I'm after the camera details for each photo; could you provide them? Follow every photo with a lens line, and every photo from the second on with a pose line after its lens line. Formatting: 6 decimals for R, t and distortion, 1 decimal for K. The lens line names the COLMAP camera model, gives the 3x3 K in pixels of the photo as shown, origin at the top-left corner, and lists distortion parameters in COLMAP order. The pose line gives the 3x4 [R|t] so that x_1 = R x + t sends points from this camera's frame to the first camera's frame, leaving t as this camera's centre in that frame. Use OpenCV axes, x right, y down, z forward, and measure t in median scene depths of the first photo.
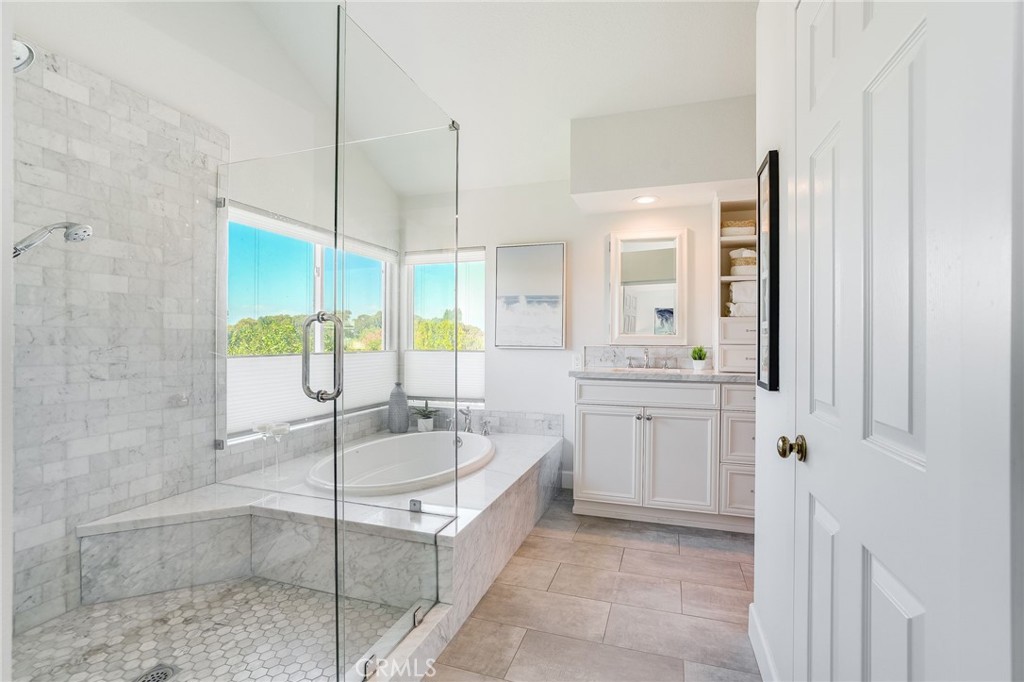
lens RADIAL K [[474.2, 0, 509.8], [0, 474.2, 343.0], [0, 0, 1]] dist [-0.031166, 0.004979]
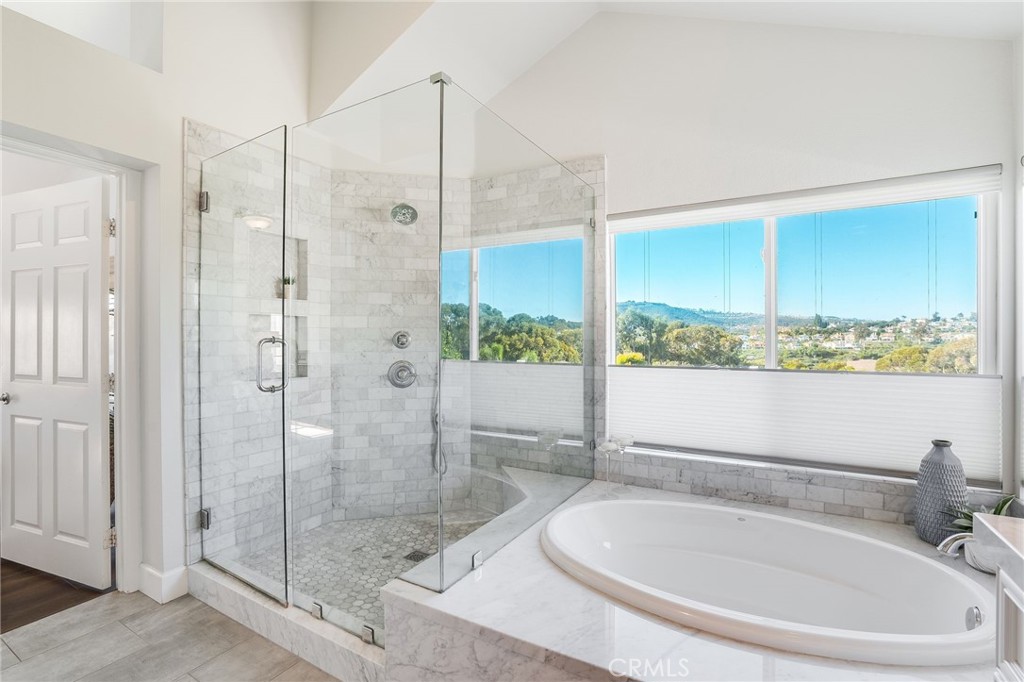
lens RADIAL K [[474.2, 0, 507.9], [0, 474.2, 335.8], [0, 0, 1]] dist [-0.031166, 0.004979]
pose [[-0.205042, -0.001550, -0.978752, 0.495839], [-0.000164, 0.999999, -0.001550, -0.035936], [0.978753, -0.000157, -0.205042, 1.025116]]
